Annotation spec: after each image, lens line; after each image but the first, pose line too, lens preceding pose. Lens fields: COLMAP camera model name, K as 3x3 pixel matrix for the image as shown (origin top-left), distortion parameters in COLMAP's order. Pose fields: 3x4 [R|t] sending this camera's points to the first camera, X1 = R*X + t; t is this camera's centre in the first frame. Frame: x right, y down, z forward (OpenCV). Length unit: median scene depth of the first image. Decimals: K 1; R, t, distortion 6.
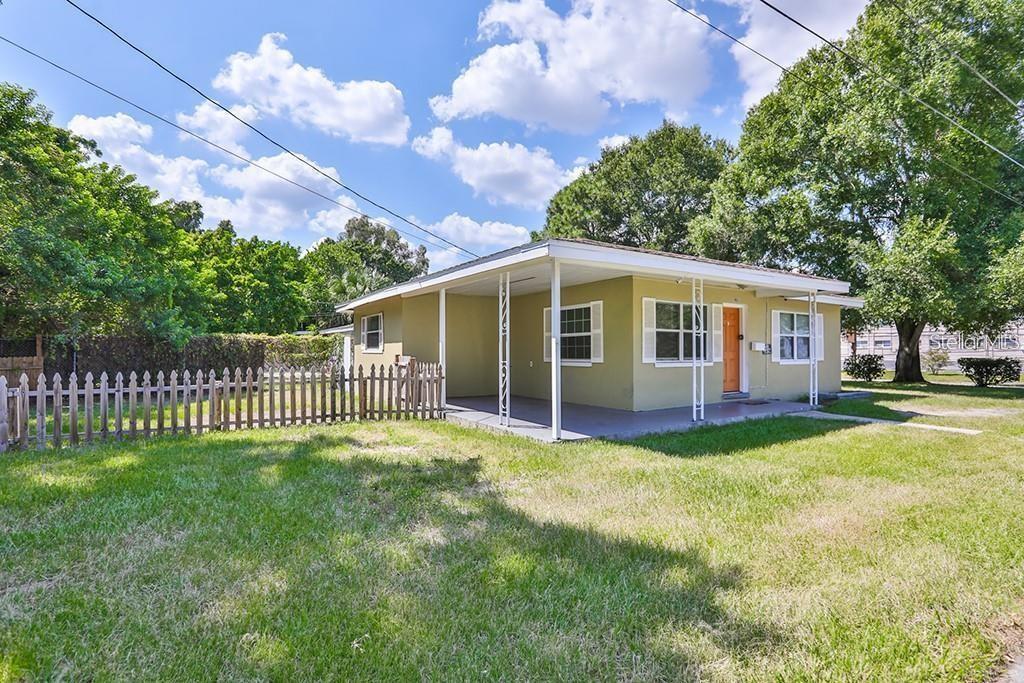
lens RADIAL K [[548.2, 0, 480.7], [0, 548.2, 344.8], [0, 0, 1]] dist [-0.027560, 0.000057]
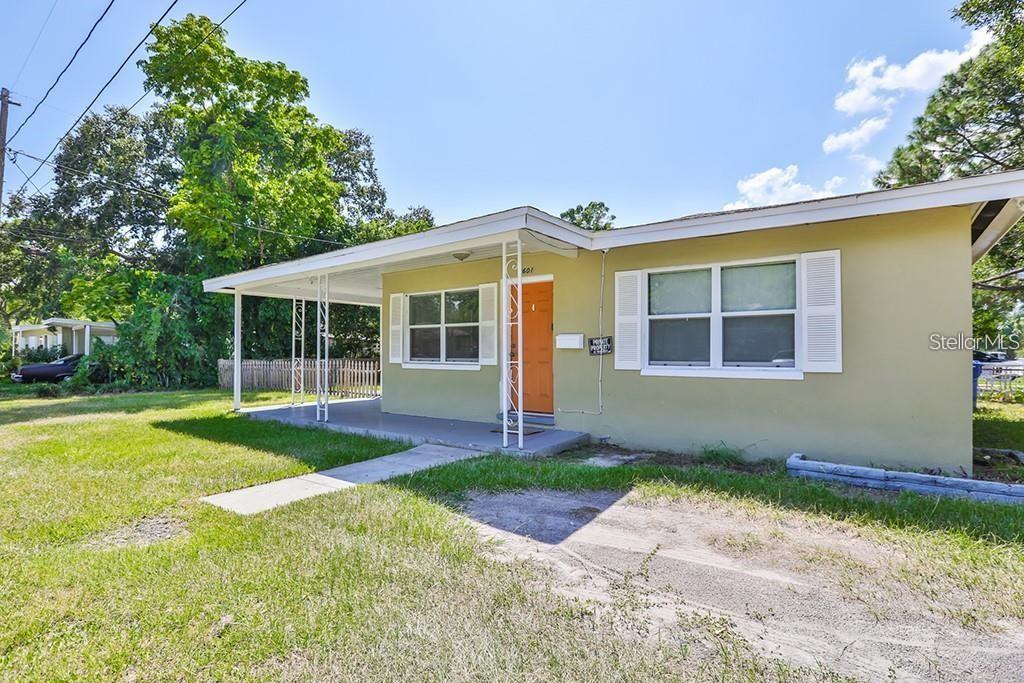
lens RADIAL K [[509.6, 0, 512.0], [0, 509.6, 341.5], [0, 0, 1]] dist [-0.019683, 0.000234]
pose [[0.348529, -0.022706, -0.937023, 0.138683], [0.012766, 0.999729, -0.019477, 0.001838], [0.937211, -0.005173, 0.348724, 0.102014]]
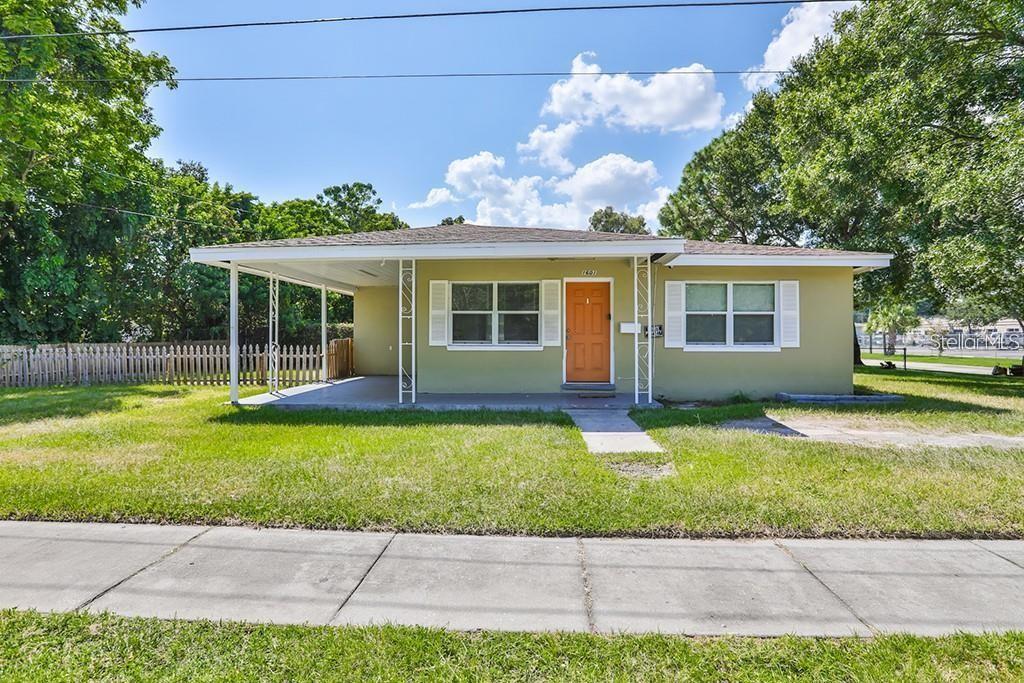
lens RADIAL K [[516.5, 0, 508.4], [0, 516.5, 336.3], [0, 0, 1]] dist [-0.026924, 0.000210]
pose [[0.808943, -0.000424, -0.587886, 0.112140], [0.007878, 0.999918, 0.010119, 0.000879], [0.587834, -0.012817, 0.808880, 0.035787]]
